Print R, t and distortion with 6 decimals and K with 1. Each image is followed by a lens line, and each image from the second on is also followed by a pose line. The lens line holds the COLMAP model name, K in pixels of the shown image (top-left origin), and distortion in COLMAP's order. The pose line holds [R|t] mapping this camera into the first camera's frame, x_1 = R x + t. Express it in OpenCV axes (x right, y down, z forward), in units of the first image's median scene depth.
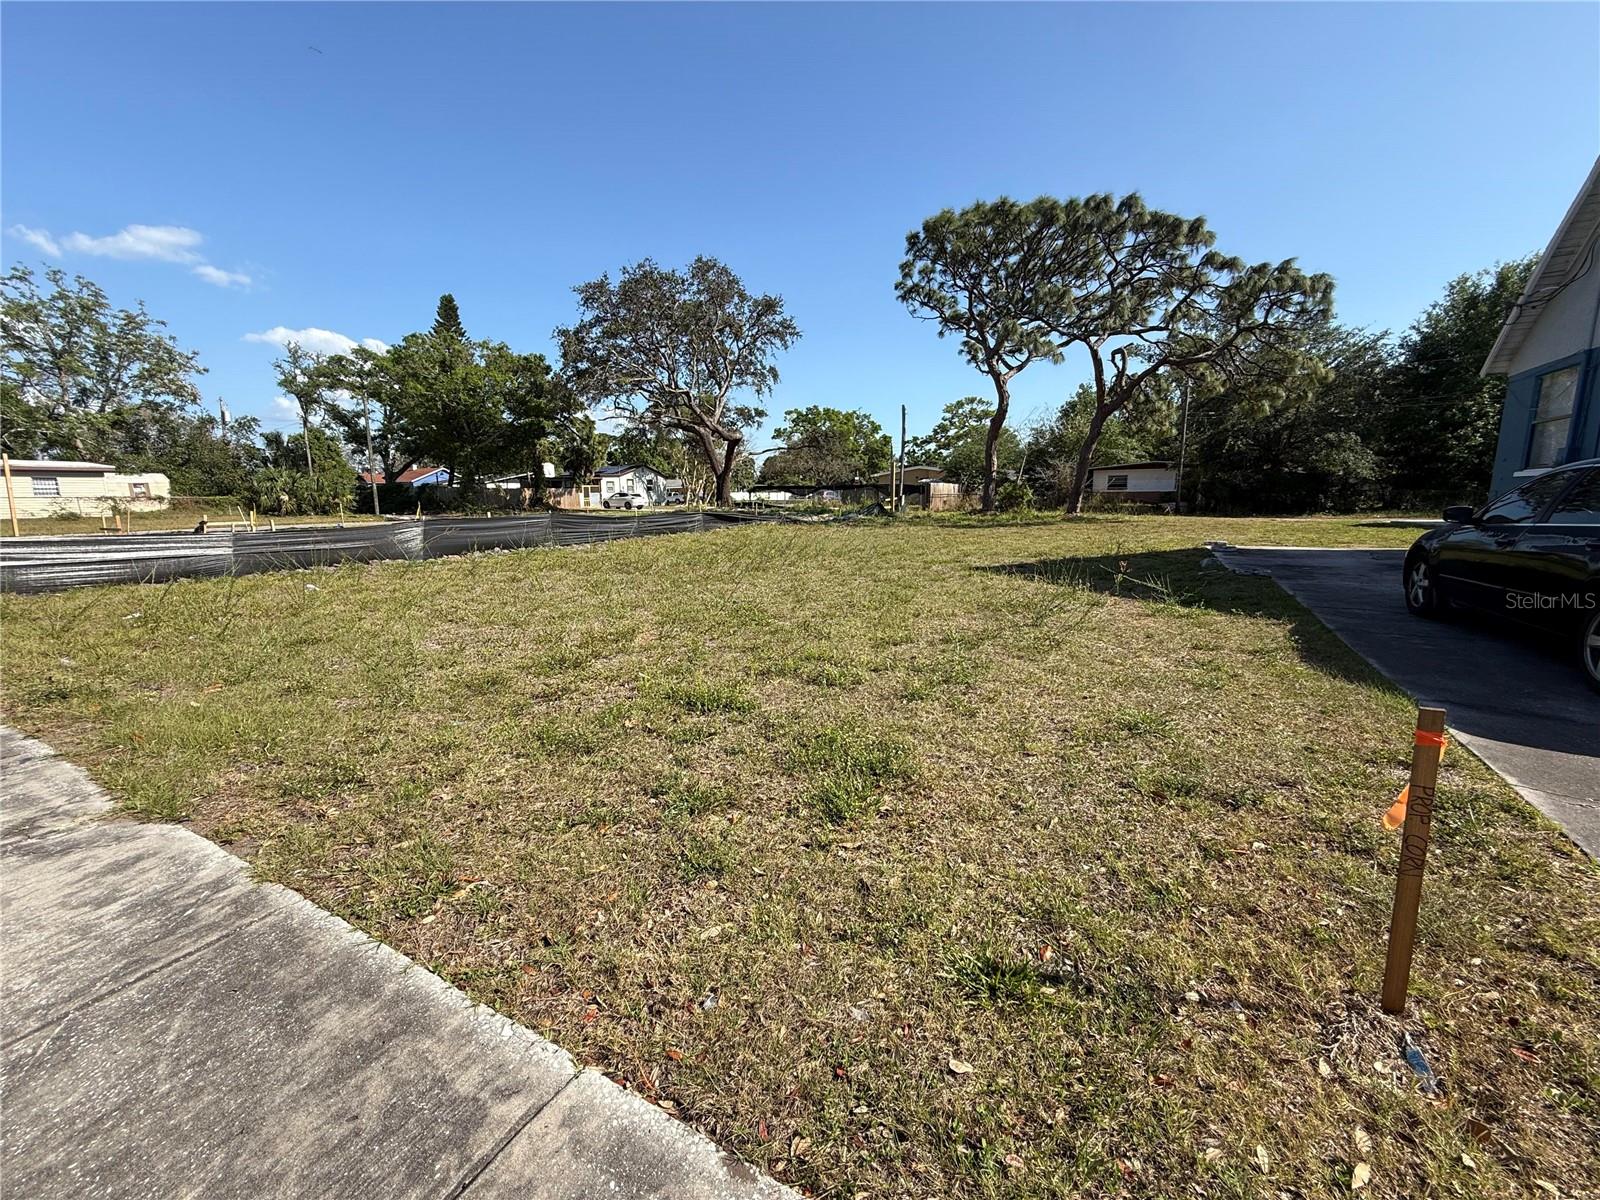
lens RADIAL K [[636.6, 0, 797.2], [0, 636.6, 599.2], [0, 0, 1]] dist [-0.000684, -0.000044]
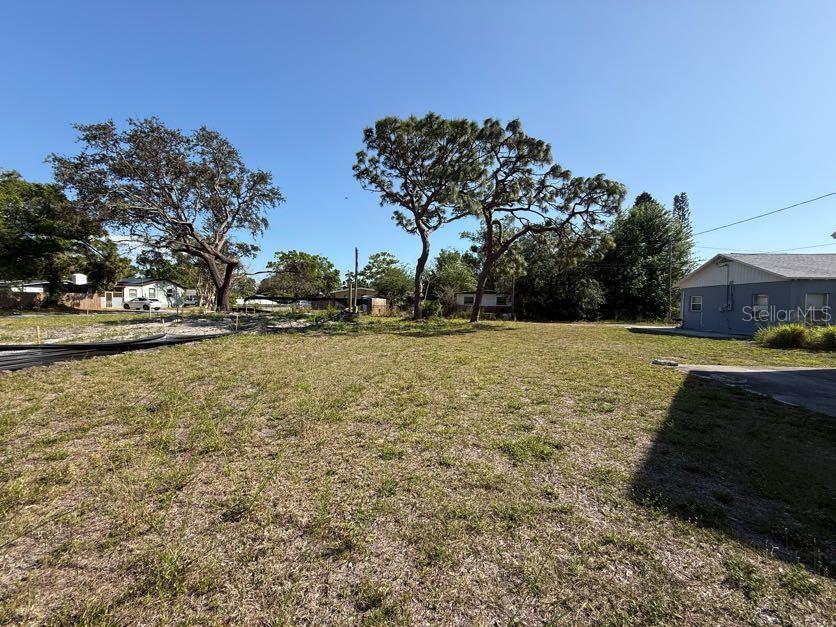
lens RADIAL K [[332.6, 0, 416.6], [0, 332.6, 313.1], [0, 0, 1]] dist [-0.000684, -0.000044]
pose [[0.927615, 0.012041, 0.373344, 0.004862], [0.036538, 0.991762, -0.122769, -0.043629], [-0.371746, 0.127524, 0.919534, 0.219688]]
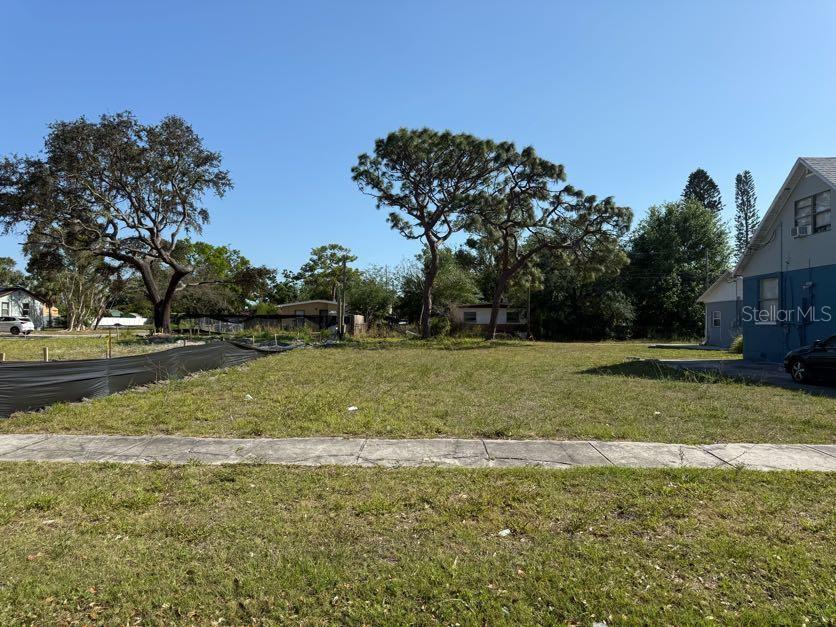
lens RADIAL K [[582.1, 0, 418.0], [0, 582.1, 313.5], [0, 0, 1]] dist [0.103784, -0.152782]
pose [[0.885286, 0.022102, 0.464521, -0.226876], [0.059719, 0.985197, -0.160691, 0.006113], [-0.461196, 0.169998, 0.870861, -0.059423]]
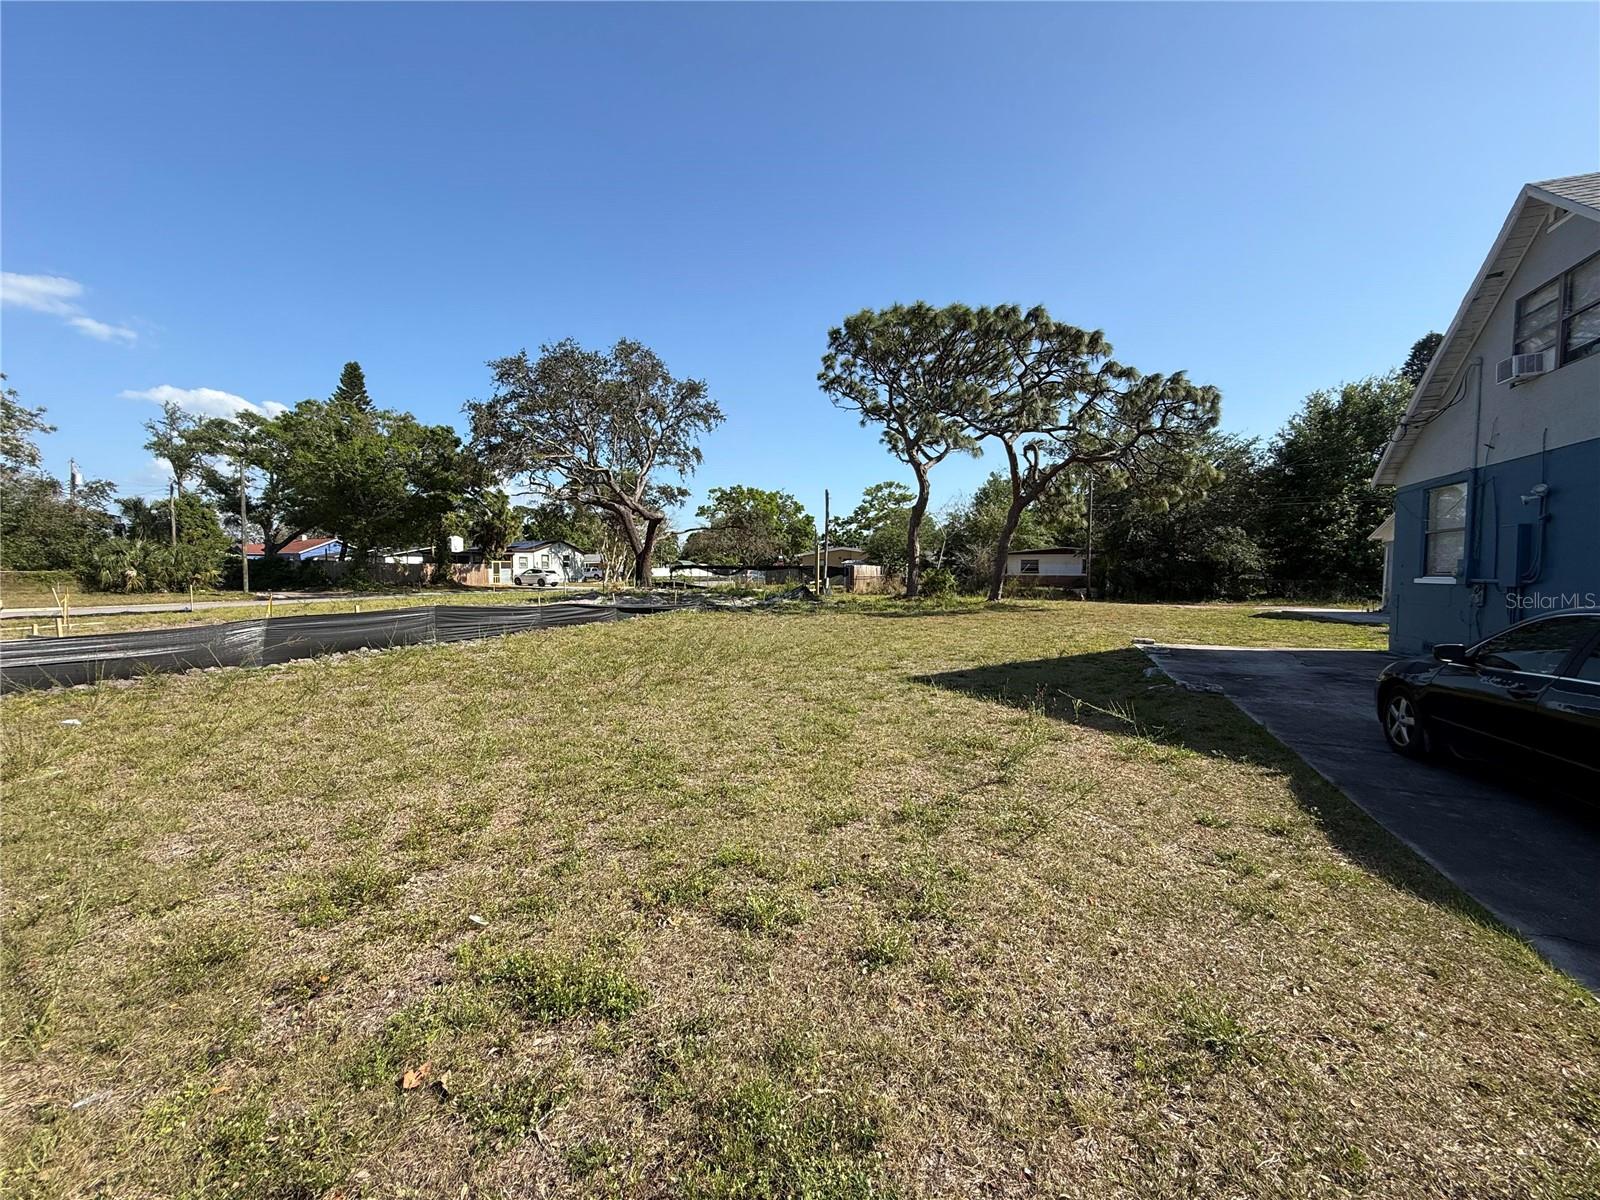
lens RADIAL K [[636.6, 0, 797.2], [0, 636.6, 599.2], [0, 0, 1]] dist [-0.000684, -0.000044]
pose [[0.992841, 0.007025, 0.119234, 0.001330], [0.006859, 0.993268, -0.115635, -0.015349], [-0.119244, 0.115625, 0.986109, 0.029076]]
